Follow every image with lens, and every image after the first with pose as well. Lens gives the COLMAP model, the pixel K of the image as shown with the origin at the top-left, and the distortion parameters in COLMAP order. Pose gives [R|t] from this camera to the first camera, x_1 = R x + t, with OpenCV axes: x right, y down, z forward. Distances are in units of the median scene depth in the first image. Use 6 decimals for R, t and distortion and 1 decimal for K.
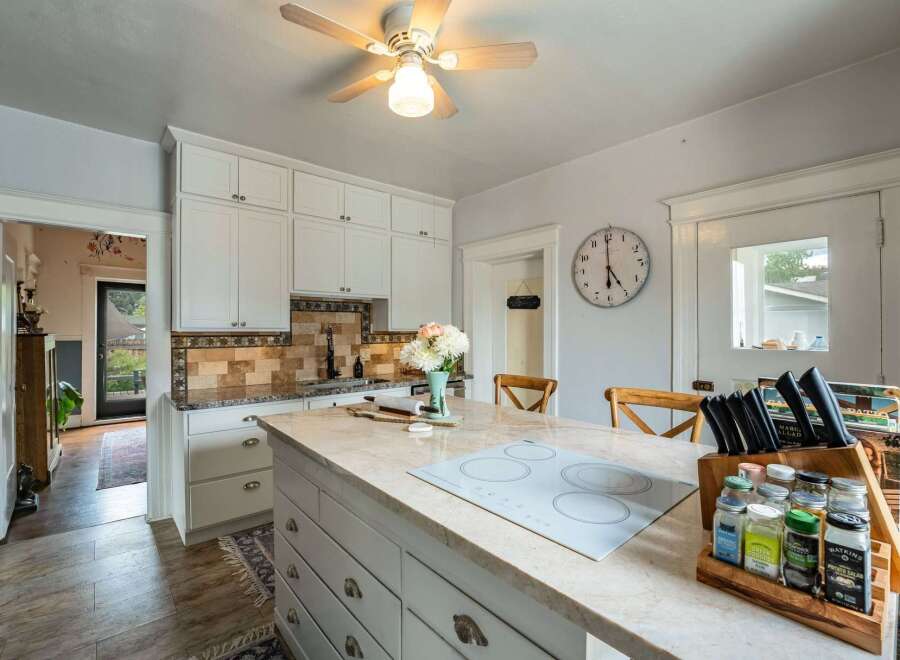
lens RADIAL K [[428.7, 0, 450.0], [0, 428.7, 330.0], [0, 0, 1]] dist [-0.022227, -0.000293]
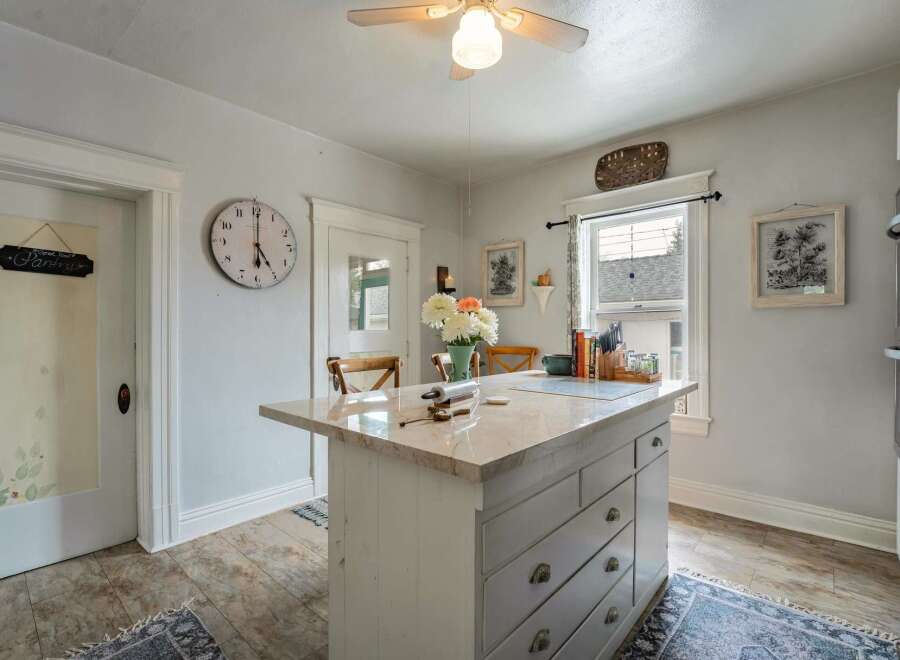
lens RADIAL K [[428.7, 0, 450.0], [0, 428.7, 330.0], [0, 0, 1]] dist [-0.022227, -0.000293]
pose [[-0.146816, -0.001684, 0.989162, -0.505068], [0.009240, 0.999953, 0.003074, 0.030702], [-0.989121, 0.009591, -0.146794, 0.632187]]
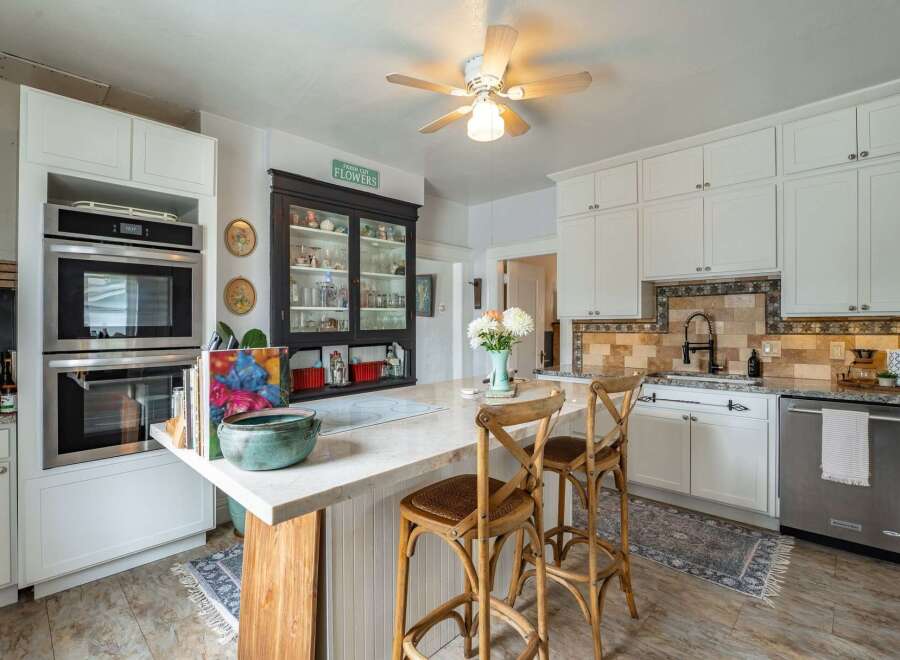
lens RADIAL K [[409.4, 0, 438.1], [0, 409.4, 325.2], [0, 0, 1]] dist [-0.025344, 0.000361]
pose [[0.081154, 0.003316, -0.996696, 0.543080], [0.005163, 0.999980, 0.003747, 0.012927], [0.996688, -0.005450, 0.081135, 0.420874]]
